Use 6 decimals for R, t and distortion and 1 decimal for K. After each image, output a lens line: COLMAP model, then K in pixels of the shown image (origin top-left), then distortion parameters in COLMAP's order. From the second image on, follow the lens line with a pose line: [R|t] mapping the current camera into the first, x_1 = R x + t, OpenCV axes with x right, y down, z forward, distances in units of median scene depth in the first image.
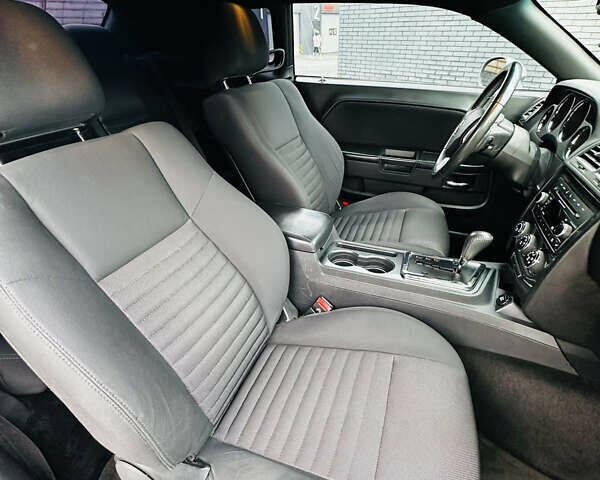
lens RADIAL K [[319.7, 0, 300.0], [0, 319.7, 240.0], [0, 0, 1]] dist [-0.001102, -0.000073]
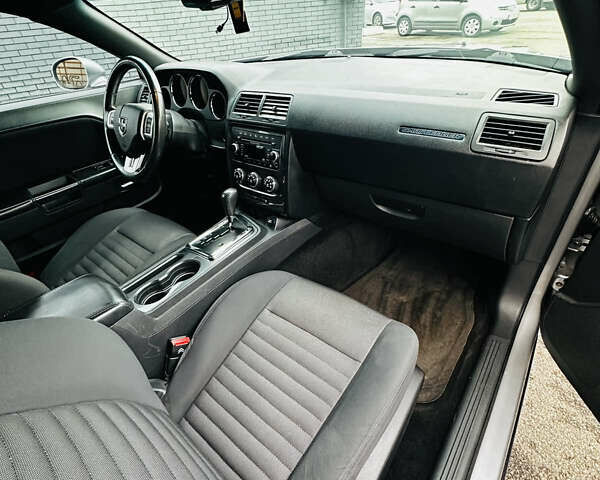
lens RADIAL K [[319.7, 0, 300.0], [0, 319.7, 240.0], [0, 0, 1]] dist [-0.001102, -0.000073]
pose [[0.295640, -0.575678, 0.762360, -0.322857], [0.573922, 0.744993, 0.339999, -0.114302], [-0.763682, 0.337017, 0.550644, 0.148242]]
